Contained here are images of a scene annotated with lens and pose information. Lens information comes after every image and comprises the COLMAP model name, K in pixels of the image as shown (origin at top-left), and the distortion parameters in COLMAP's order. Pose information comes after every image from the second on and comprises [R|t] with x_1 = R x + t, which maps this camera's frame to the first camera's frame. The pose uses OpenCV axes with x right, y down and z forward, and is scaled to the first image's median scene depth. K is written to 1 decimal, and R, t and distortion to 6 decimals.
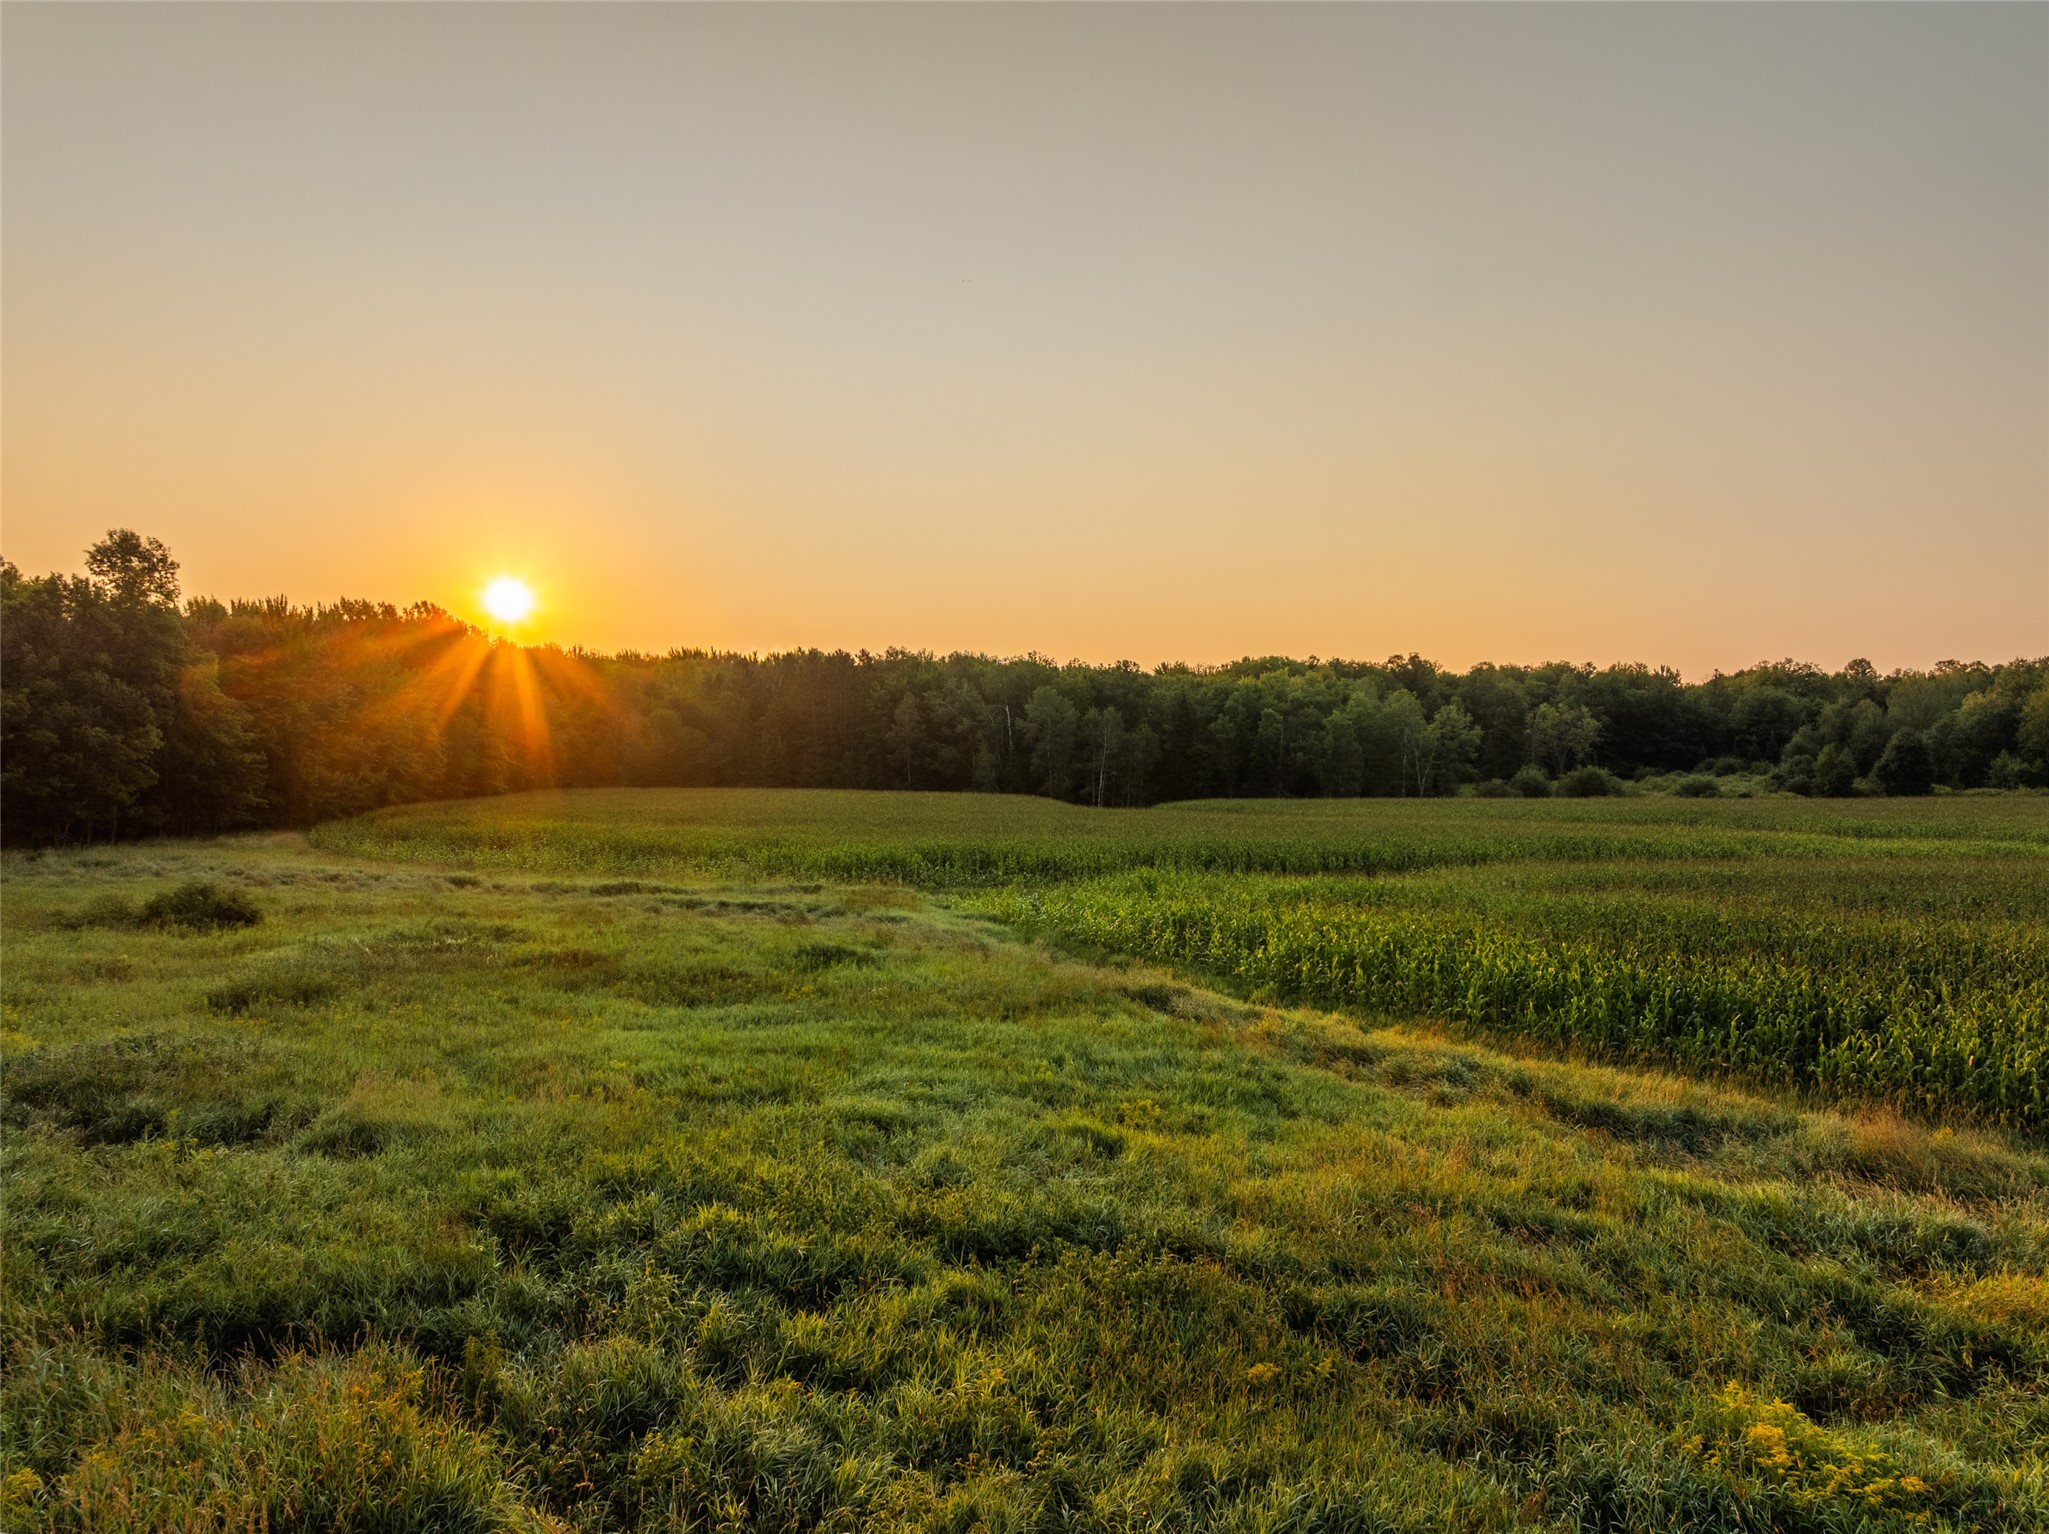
lens RADIAL K [[1442.6, 0, 1025.7], [0, 1442.6, 765.7], [0, 0, 1]] dist [-0.037462, -0.002320]
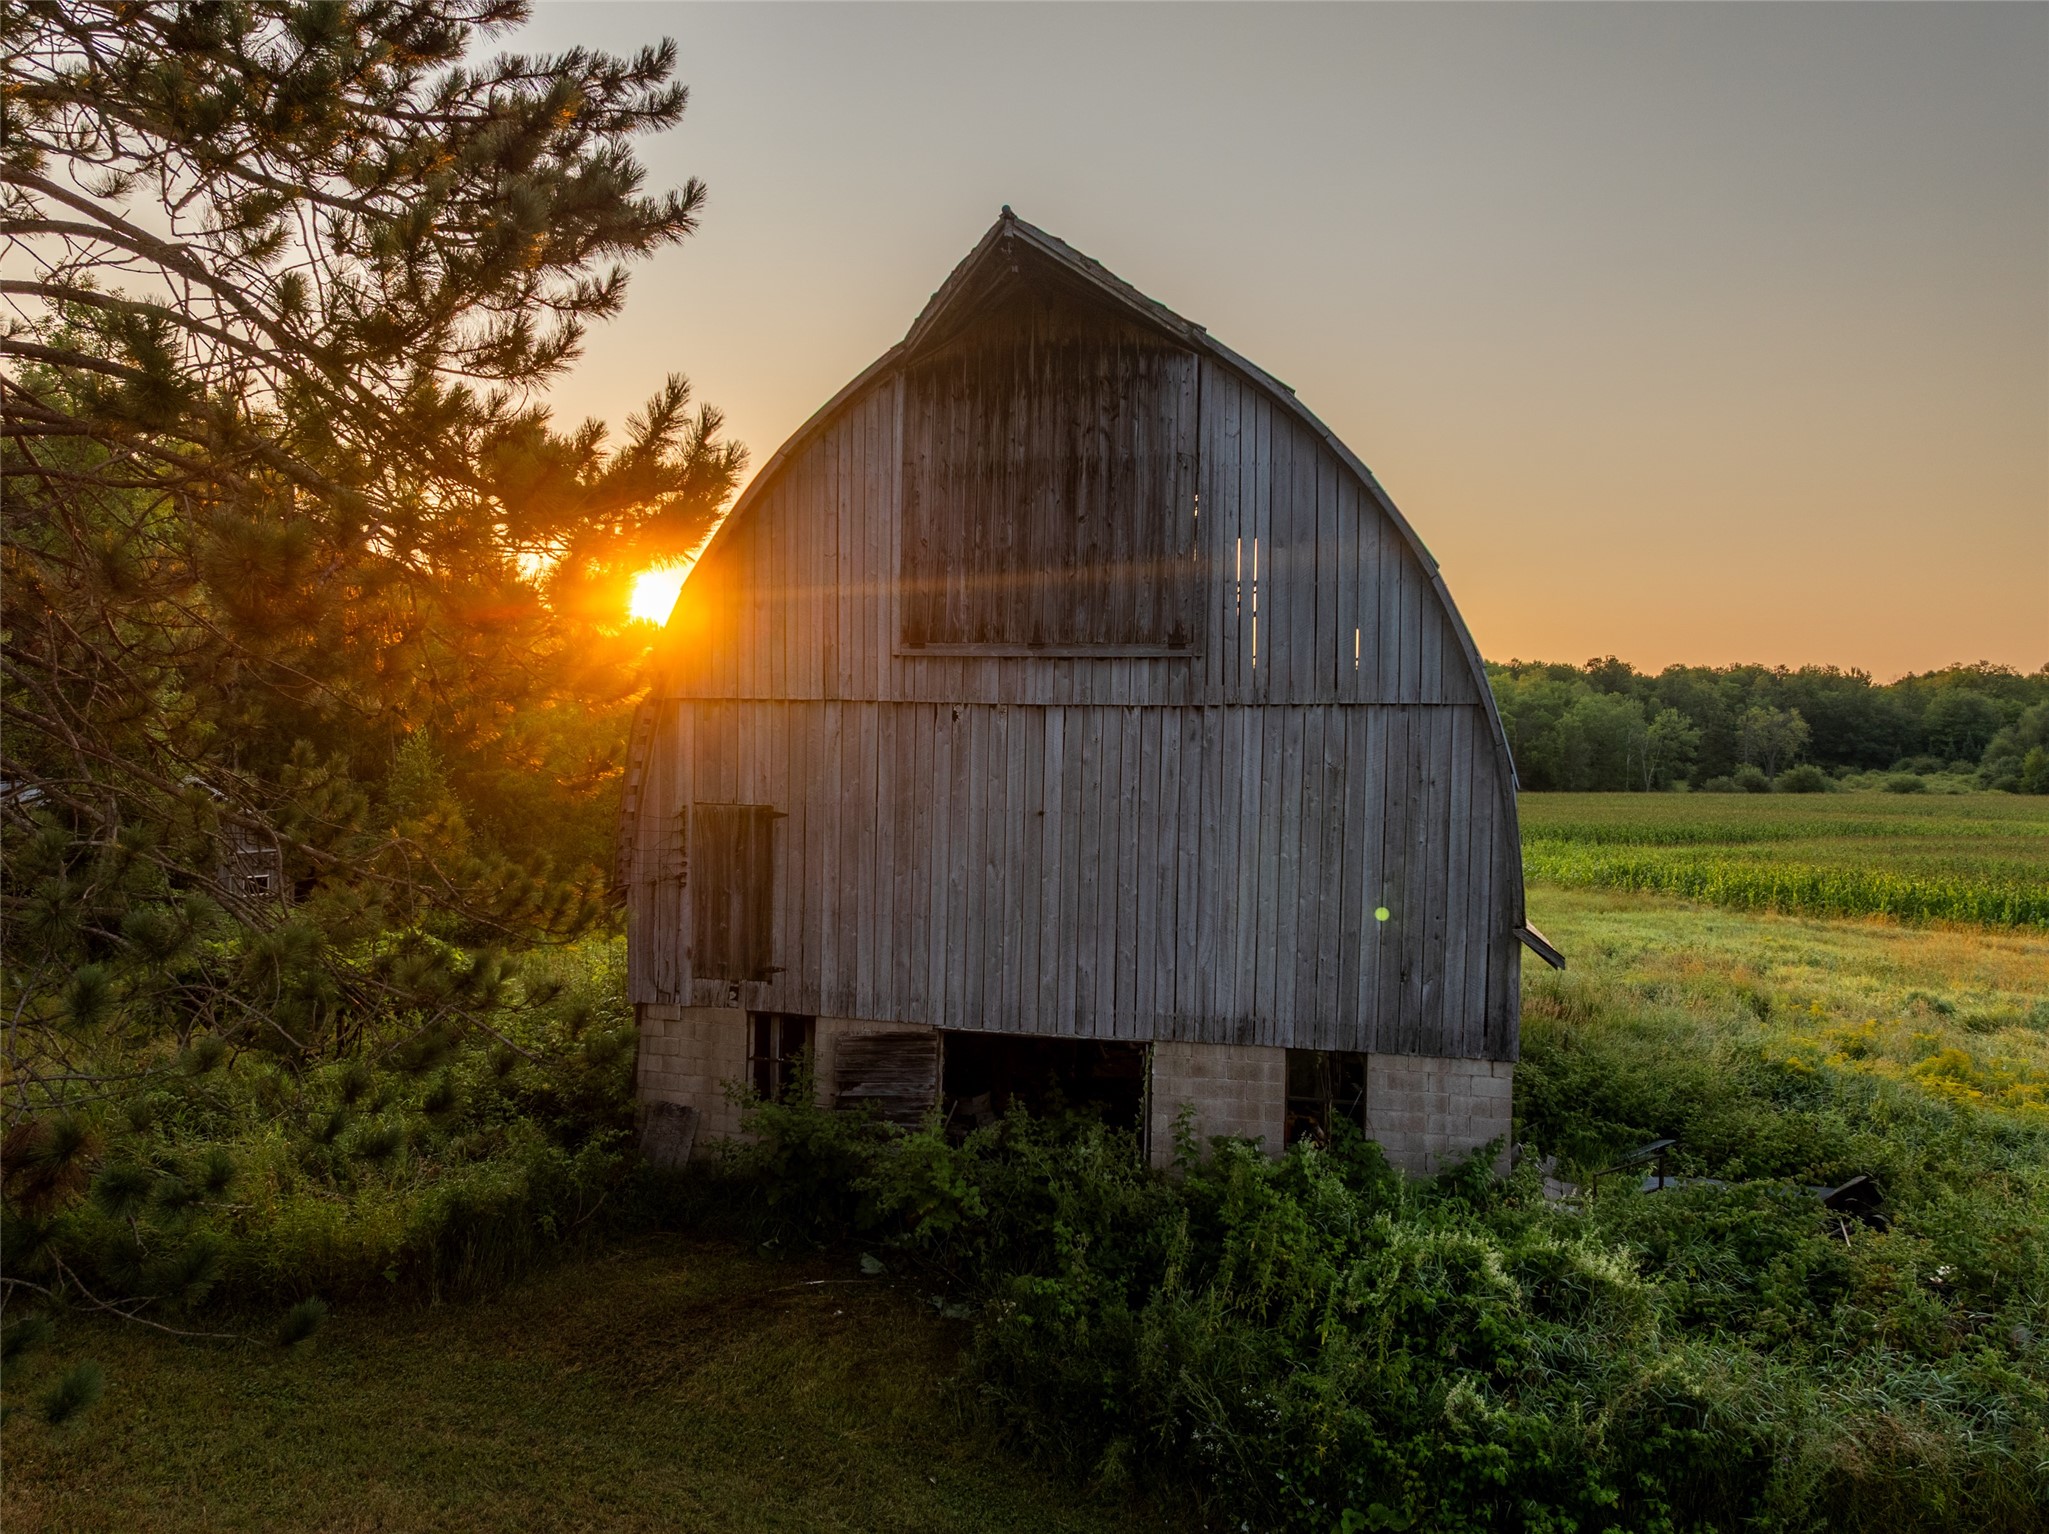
lens RADIAL K [[1442.6, 0, 1036.4], [0, 1442.6, 771.5], [0, 0, 1]] dist [-0.037462, -0.002320]
pose [[0.996242, 0.005563, -0.086440, -0.090164], [-0.004903, 0.999957, 0.007847, -0.000451], [0.086480, -0.007393, 0.996226, -0.124041]]
